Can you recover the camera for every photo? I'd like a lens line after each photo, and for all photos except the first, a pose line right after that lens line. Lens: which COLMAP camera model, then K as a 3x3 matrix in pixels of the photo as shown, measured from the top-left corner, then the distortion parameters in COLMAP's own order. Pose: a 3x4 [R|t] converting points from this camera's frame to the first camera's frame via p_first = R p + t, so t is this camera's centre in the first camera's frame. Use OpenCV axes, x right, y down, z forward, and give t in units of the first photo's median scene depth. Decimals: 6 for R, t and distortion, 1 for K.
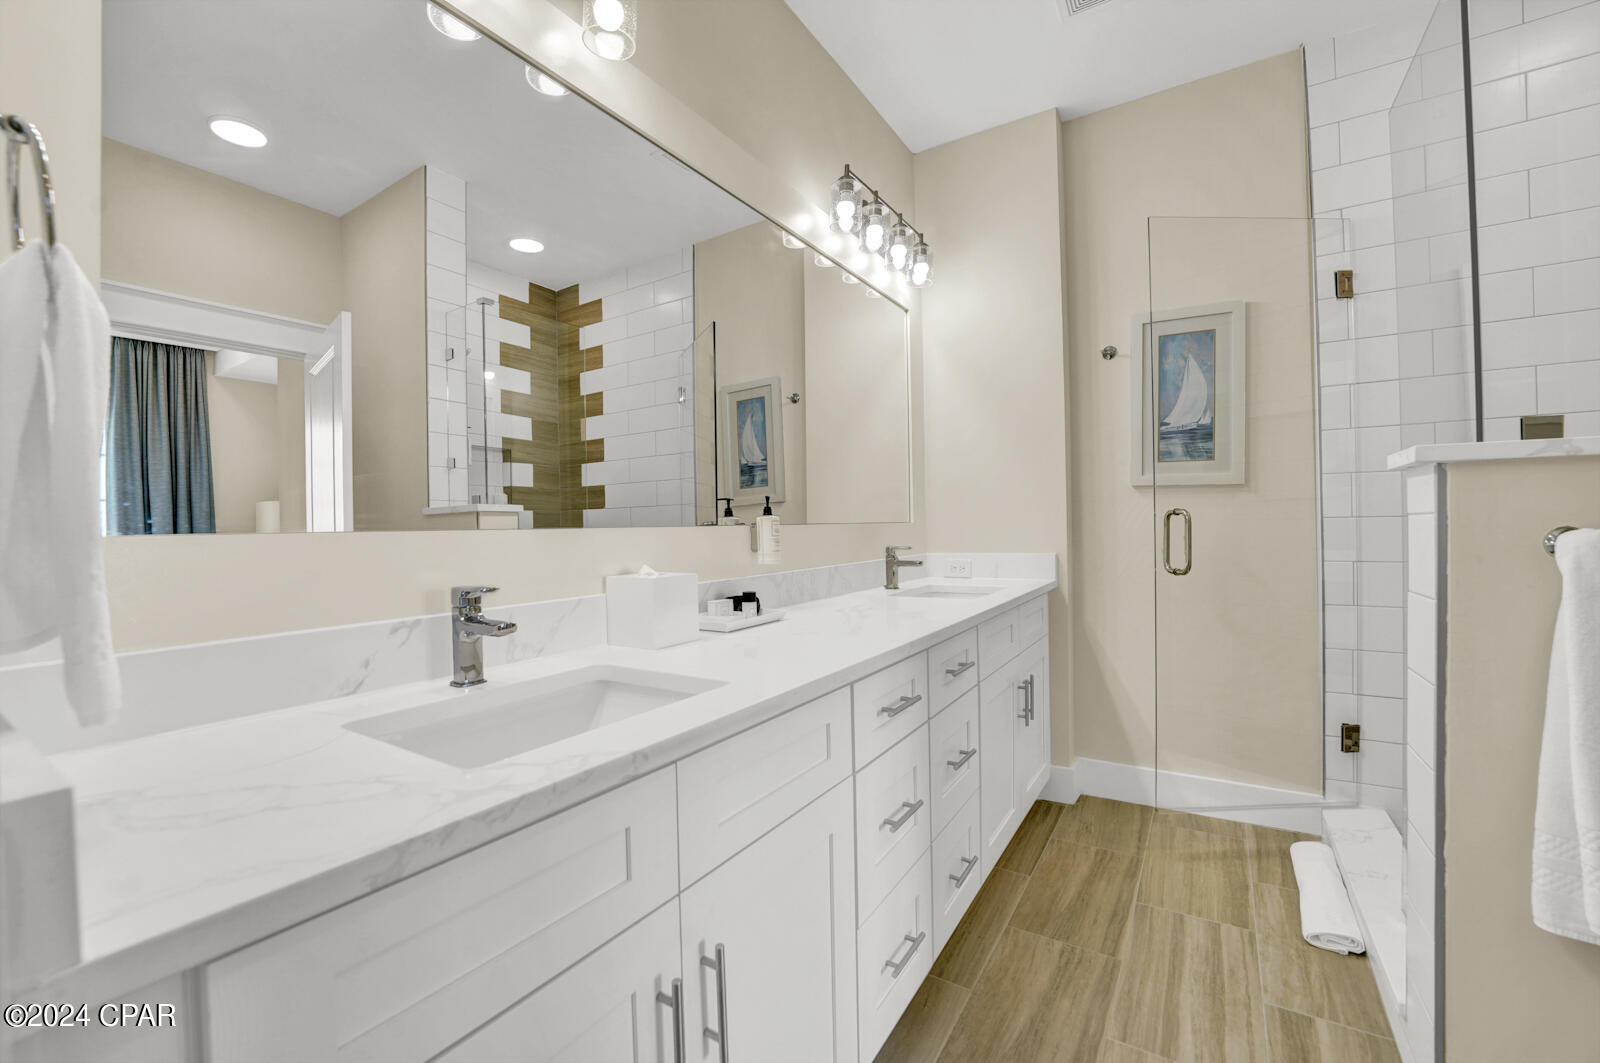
lens RADIAL K [[660.9, 0, 793.1], [0, 660.9, 513.3], [0, 0, 1]] dist [-0.023806, 0.000759]
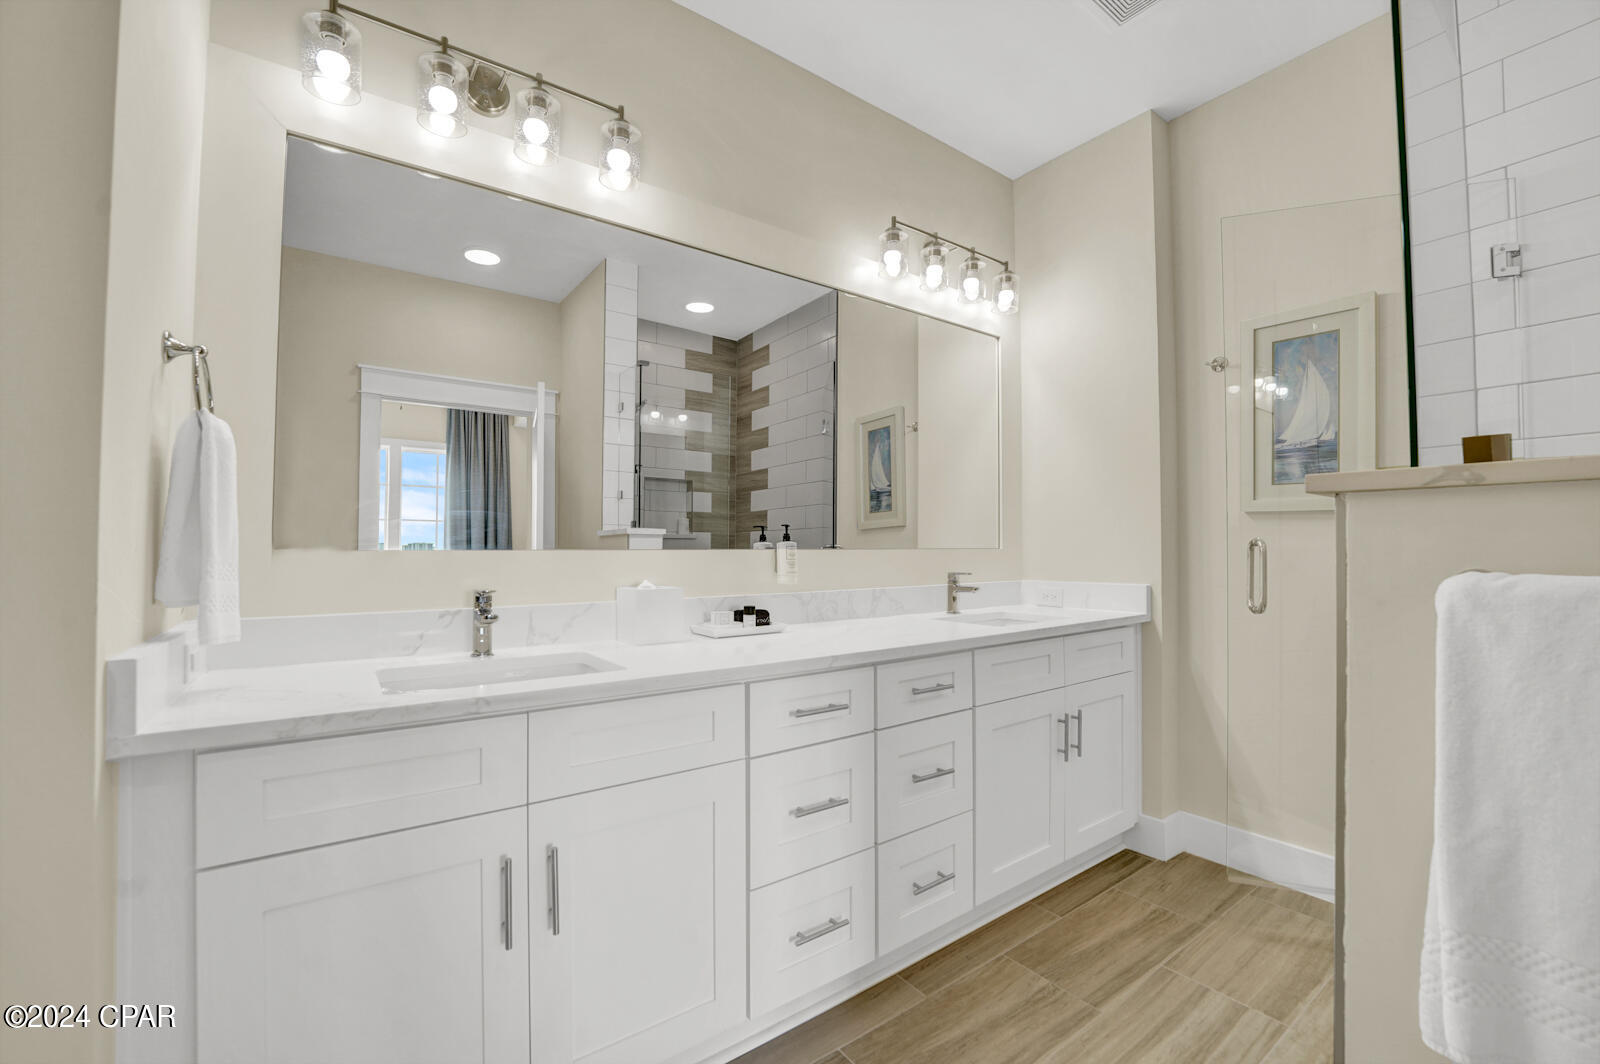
lens RADIAL K [[660.9, 0, 793.1], [0, 660.9, 513.8], [0, 0, 1]] dist [-0.023806, 0.000759]
pose [[0.930781, -0.002108, -0.365572, 0.280158], [-0.008819, 0.999563, -0.028217, -0.008495], [0.365472, 0.029488, 0.930355, -0.047562]]
